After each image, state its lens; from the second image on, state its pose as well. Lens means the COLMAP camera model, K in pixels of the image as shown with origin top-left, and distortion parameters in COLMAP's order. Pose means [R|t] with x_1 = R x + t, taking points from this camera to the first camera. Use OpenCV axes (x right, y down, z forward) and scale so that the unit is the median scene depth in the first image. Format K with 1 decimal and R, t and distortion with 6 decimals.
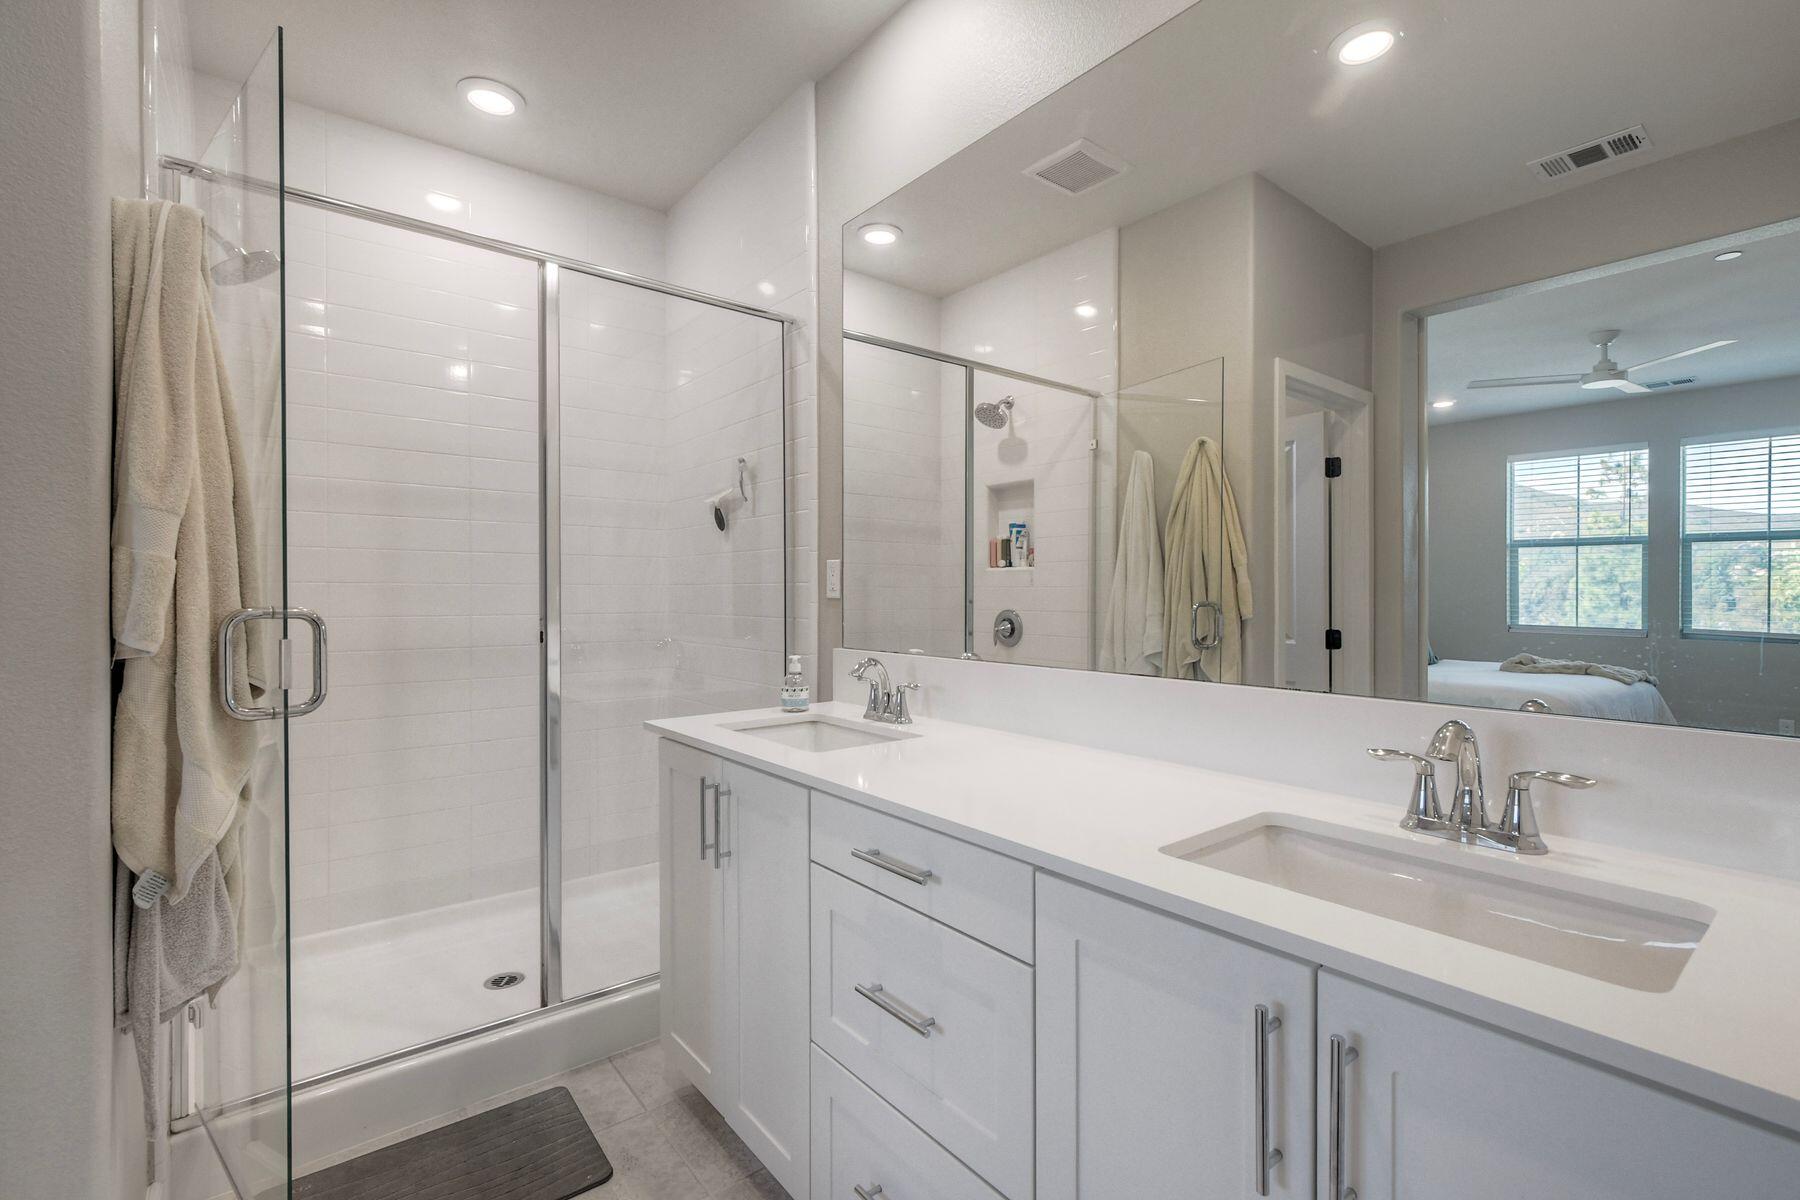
lens RADIAL K [[745.6, 0, 975.4], [0, 745.6, 601.6], [0, 0, 1]] dist [-0.003573, -0.000154]
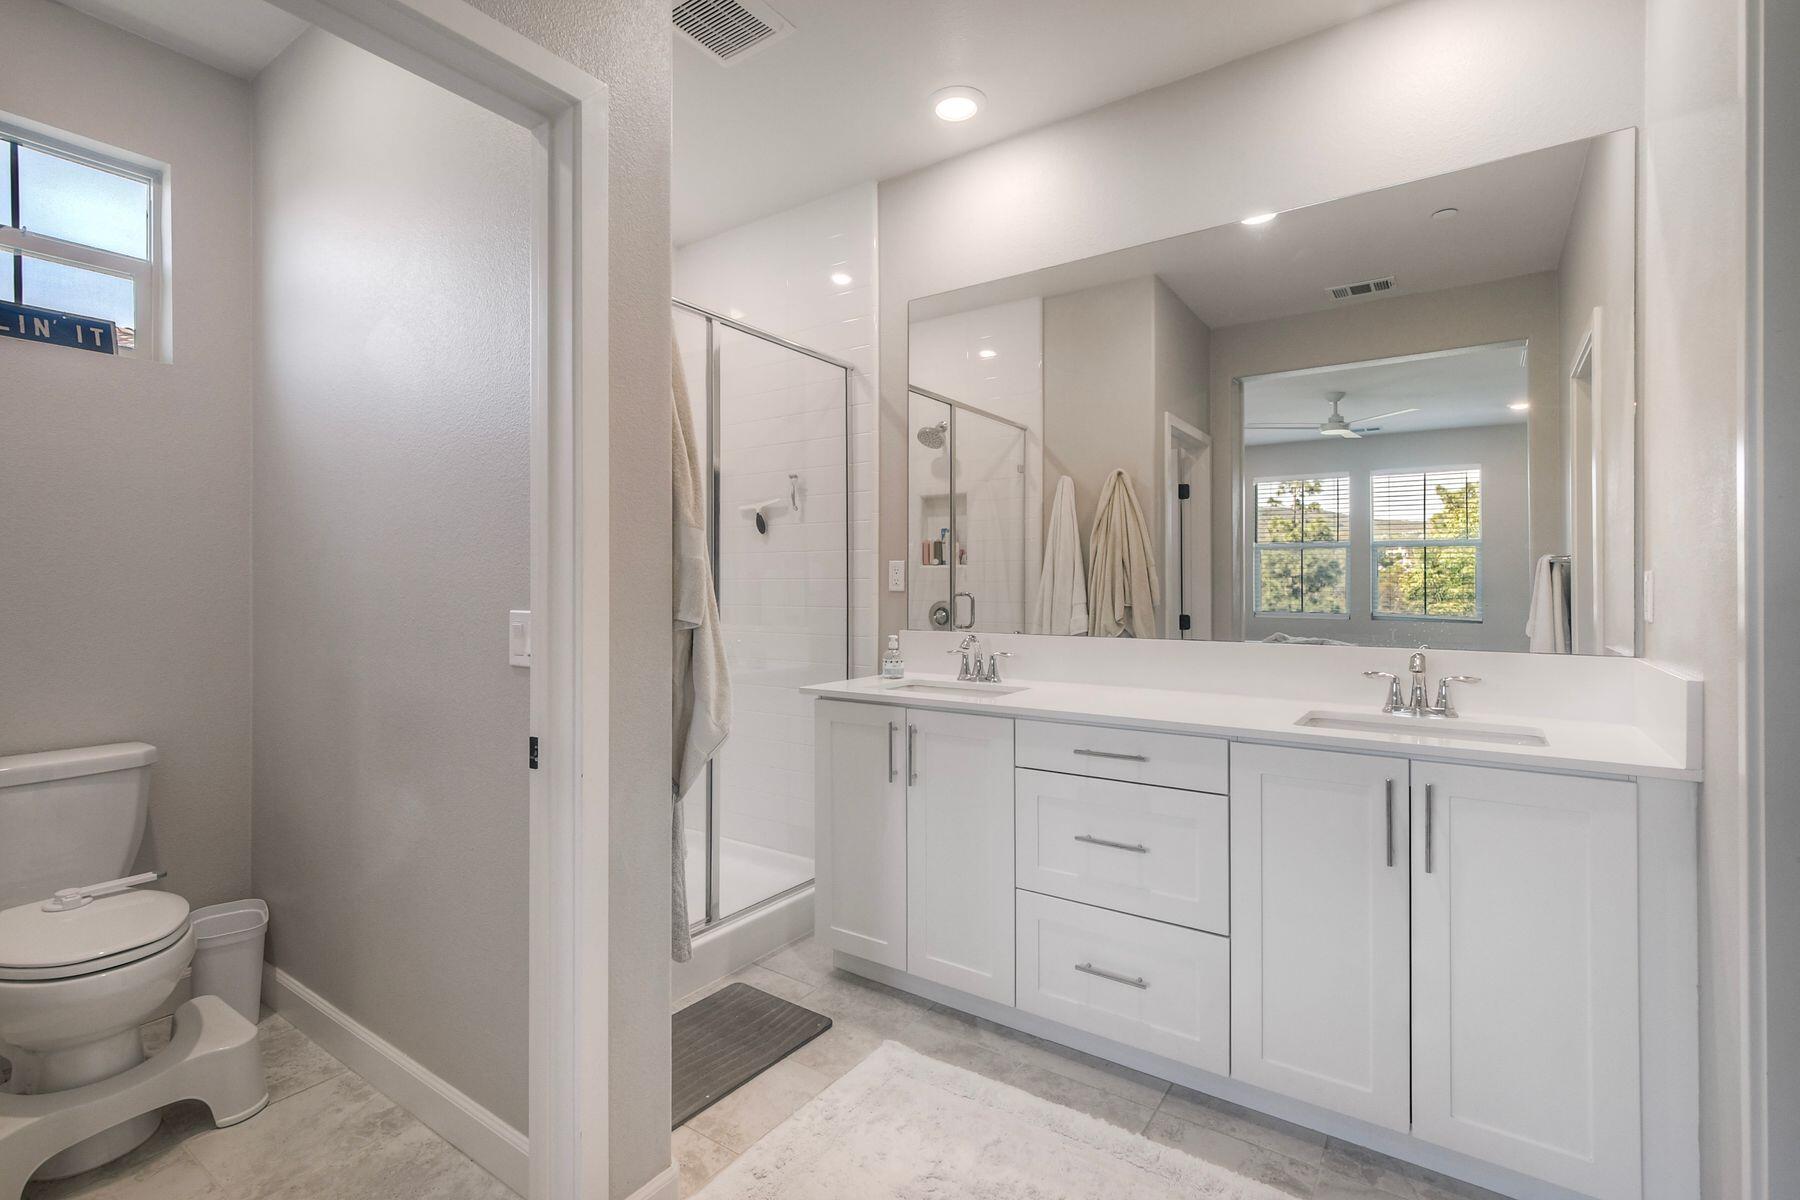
lens RADIAL K [[761.8, 0, 901.9], [0, 761.8, 589.4], [0, 0, 1]] dist [-0.000418, -0.000047]
pose [[0.966576, -0.001558, 0.256375, -0.406554], [0.002870, 0.999985, -0.004746, -0.001041], [-0.256363, 0.005323, 0.966566, -0.204884]]
